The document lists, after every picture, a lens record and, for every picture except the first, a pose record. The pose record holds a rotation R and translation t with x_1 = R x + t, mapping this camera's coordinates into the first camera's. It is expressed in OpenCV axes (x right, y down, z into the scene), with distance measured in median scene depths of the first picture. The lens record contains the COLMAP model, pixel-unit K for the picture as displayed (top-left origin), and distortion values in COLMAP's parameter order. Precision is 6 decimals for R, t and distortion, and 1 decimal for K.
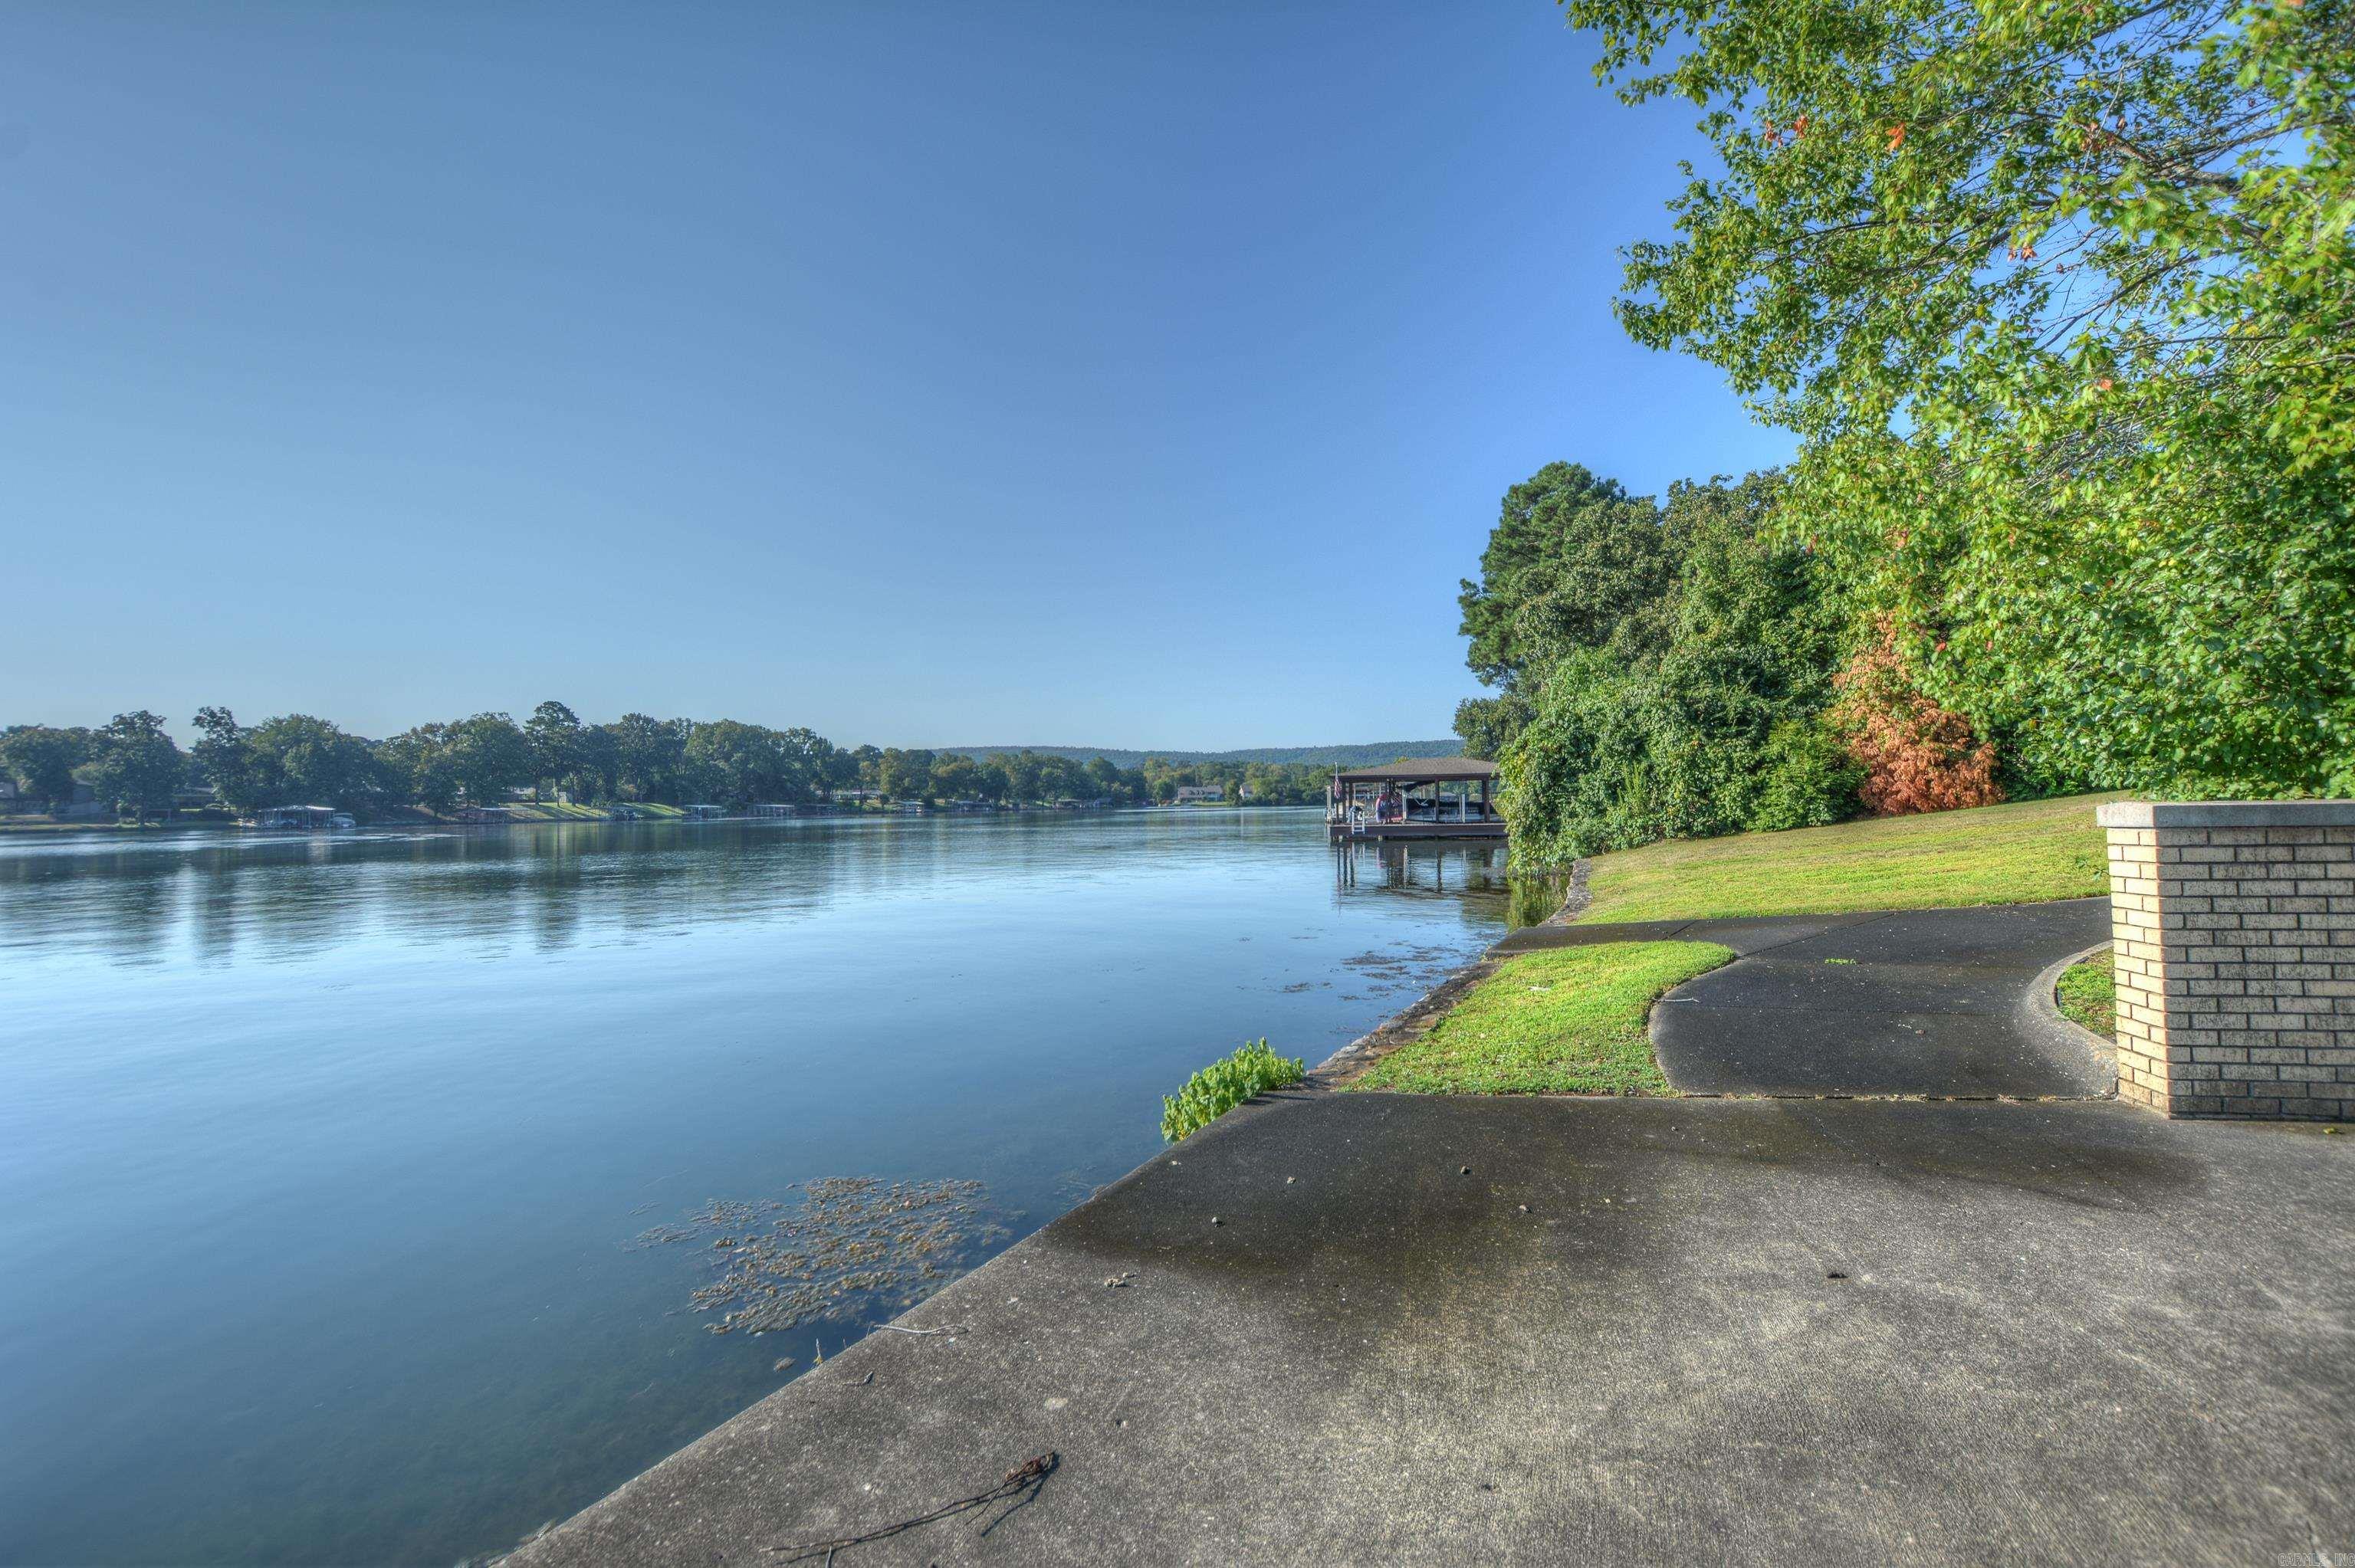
lens RADIAL K [[1044.7, 0, 1167.8], [0, 1044.7, 772.1], [0, 0, 1]] dist [-0.031091, 0.003692]
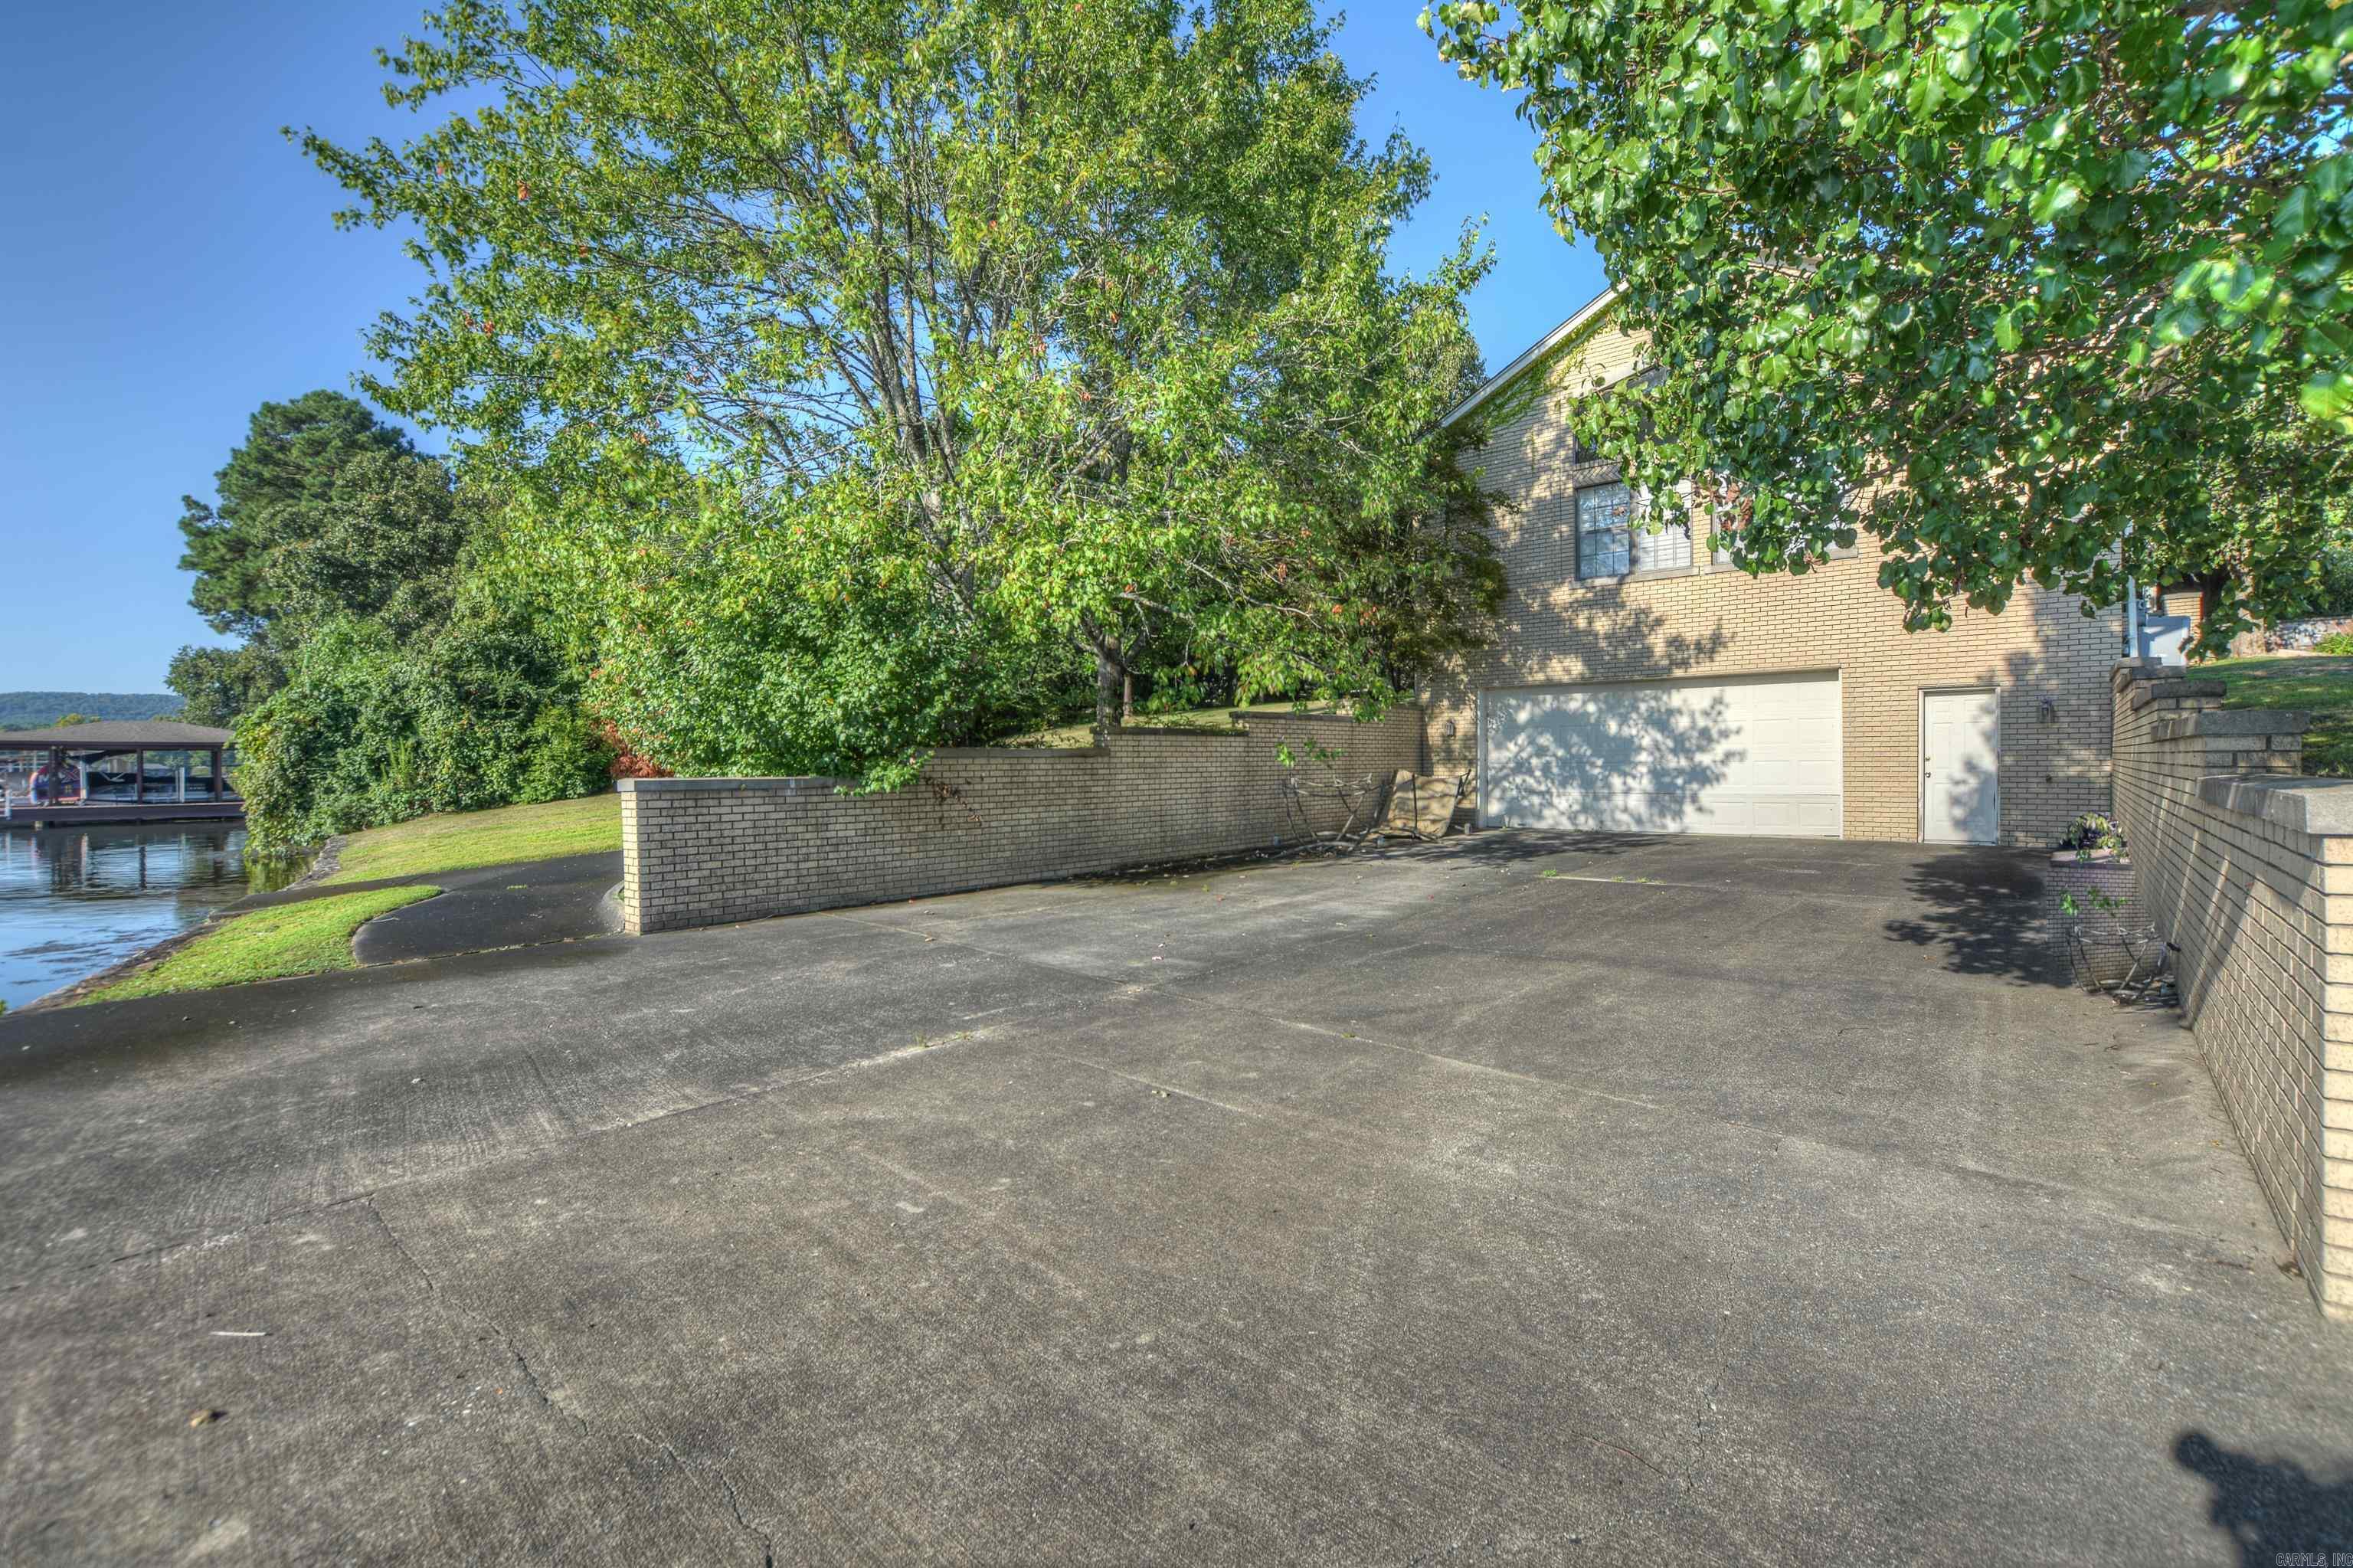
lens RADIAL K [[1044.0, 0, 1170.5], [0, 1044.0, 774.3], [0, 0, 1]] dist [-0.031091, 0.003692]
pose [[0.499365, 0.003173, 0.866386, -0.018254], [-0.025554, 0.999612, 0.011067, -0.001919], [-0.866015, -0.027666, 0.499253, -0.063114]]
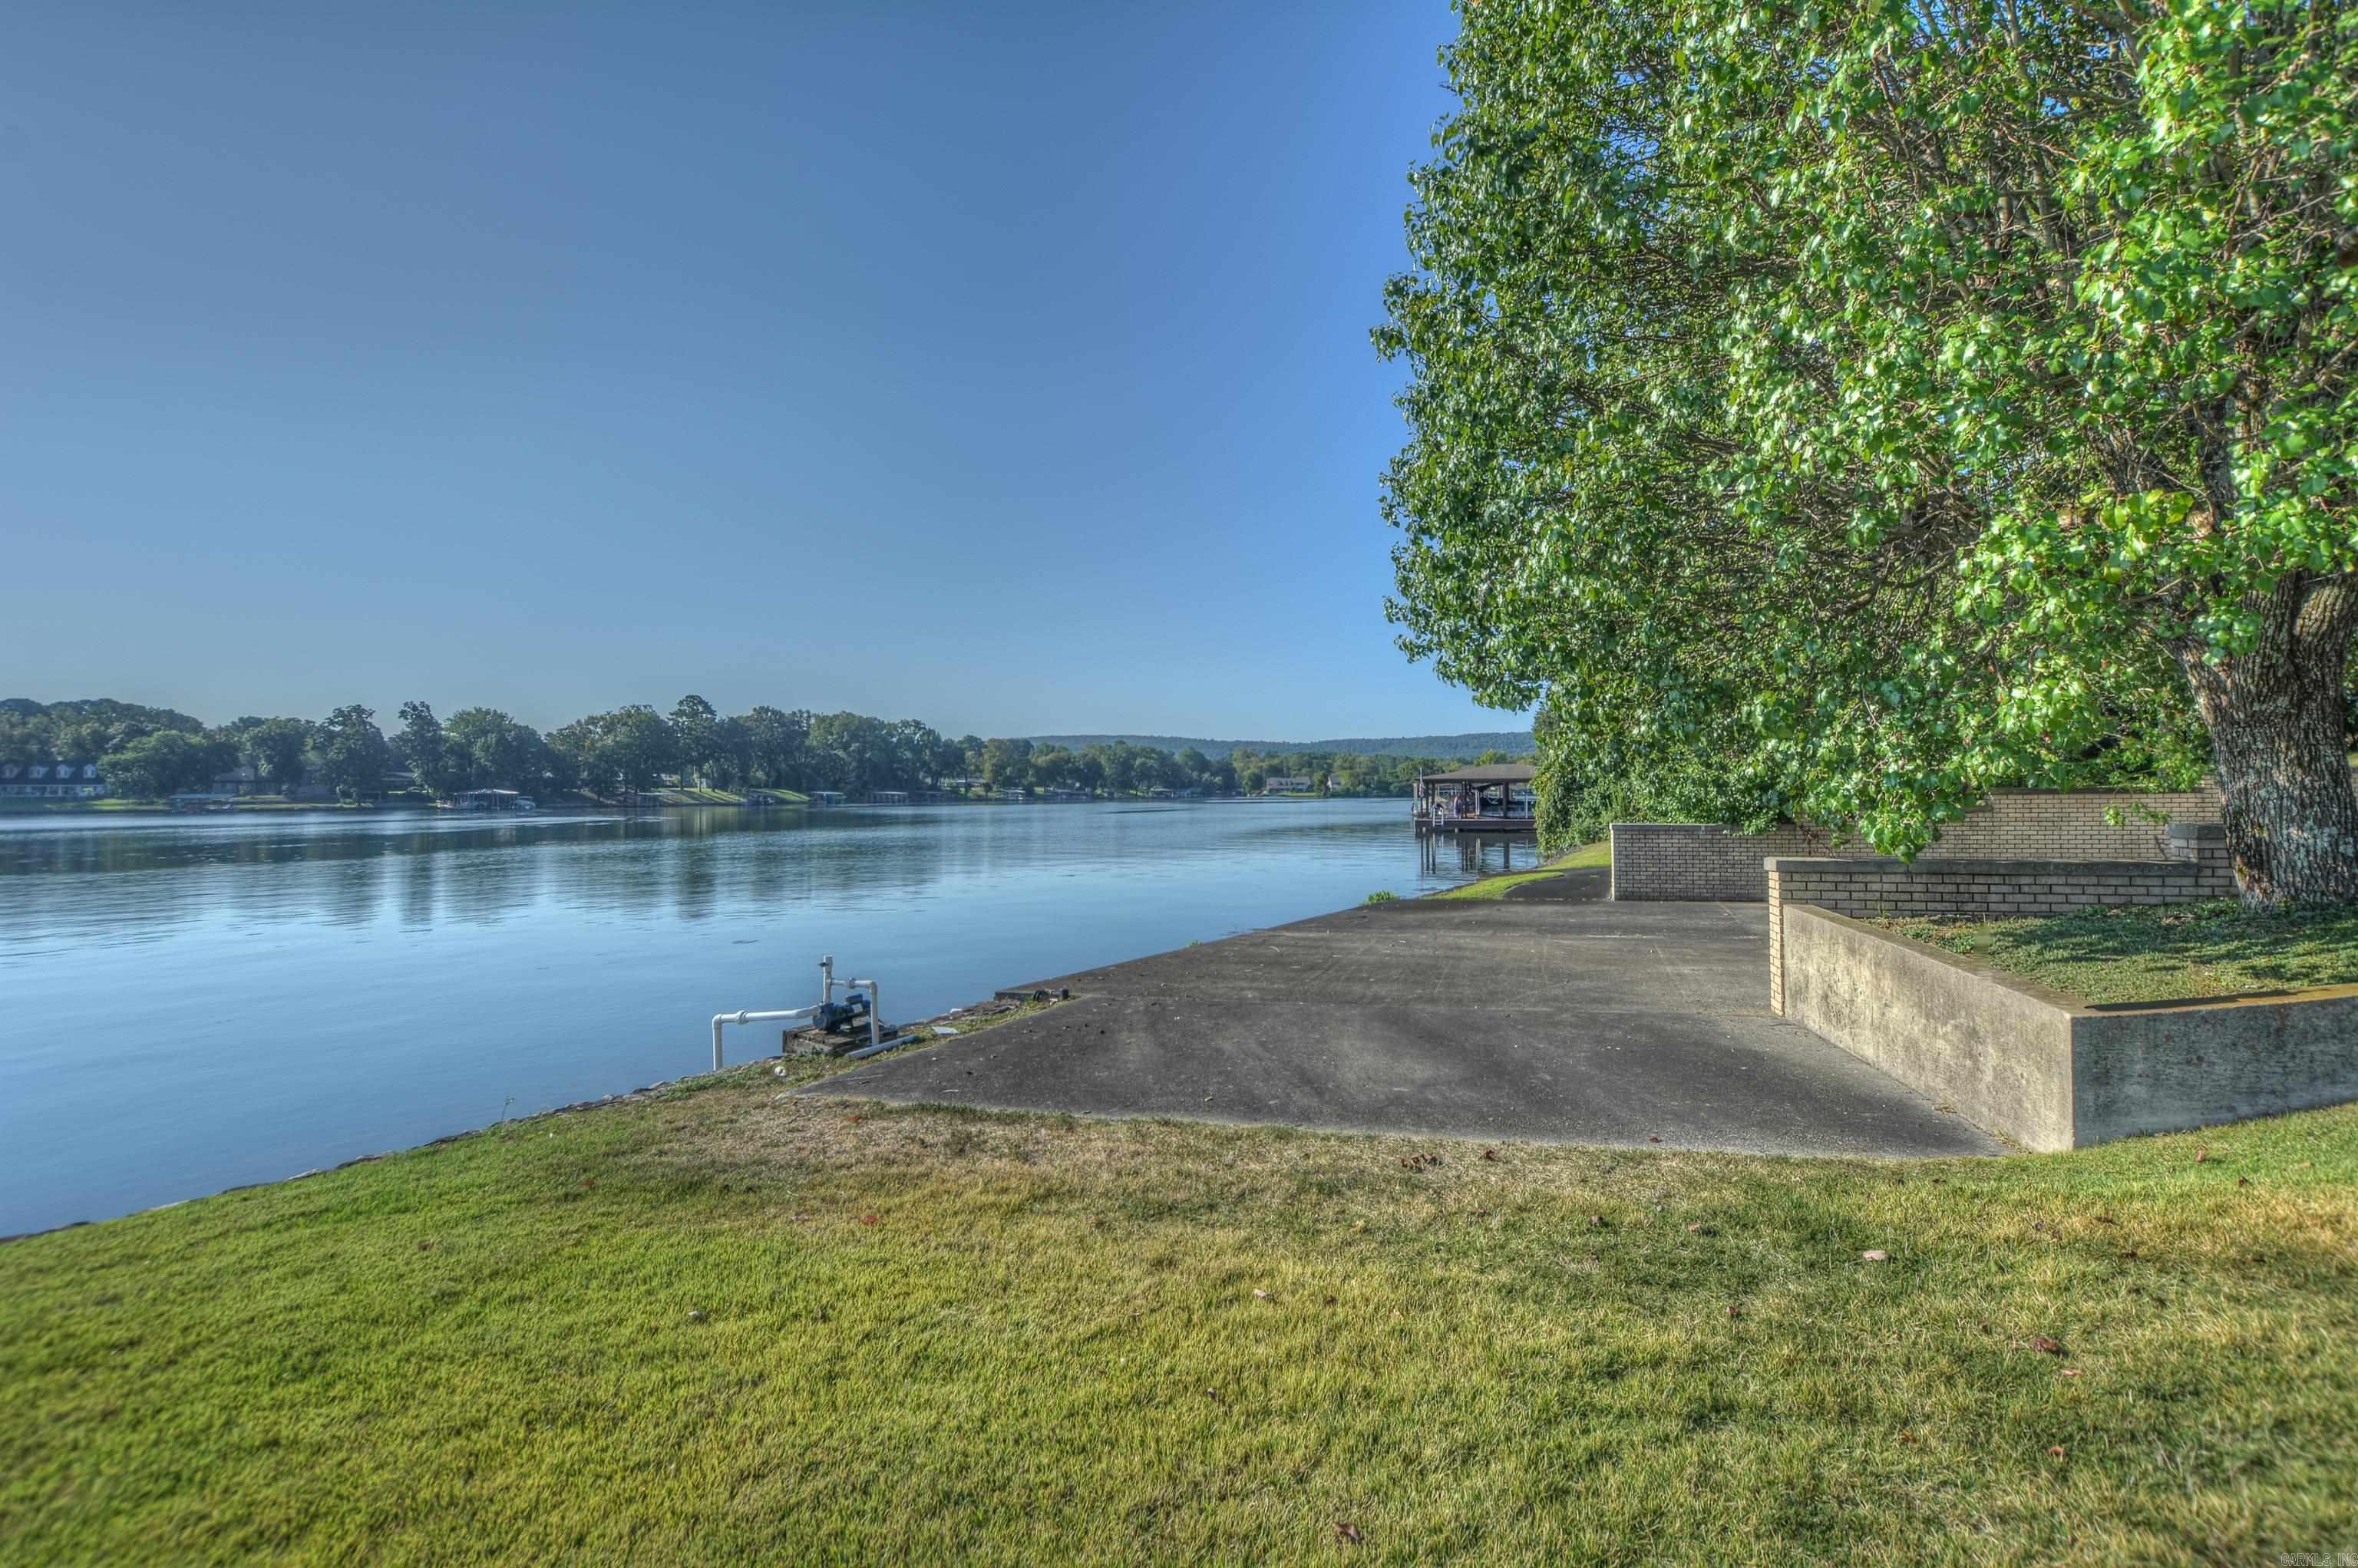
lens RADIAL K [[1046.1, 0, 1170.0], [0, 1046.1, 780.4], [0, 0, 1]] dist [-0.031091, 0.003692]
pose [[0.996810, 0.009427, -0.079255, -0.031853], [-0.007957, 0.999791, 0.018847, -0.014278], [0.079416, -0.018157, 0.996676, -0.225307]]
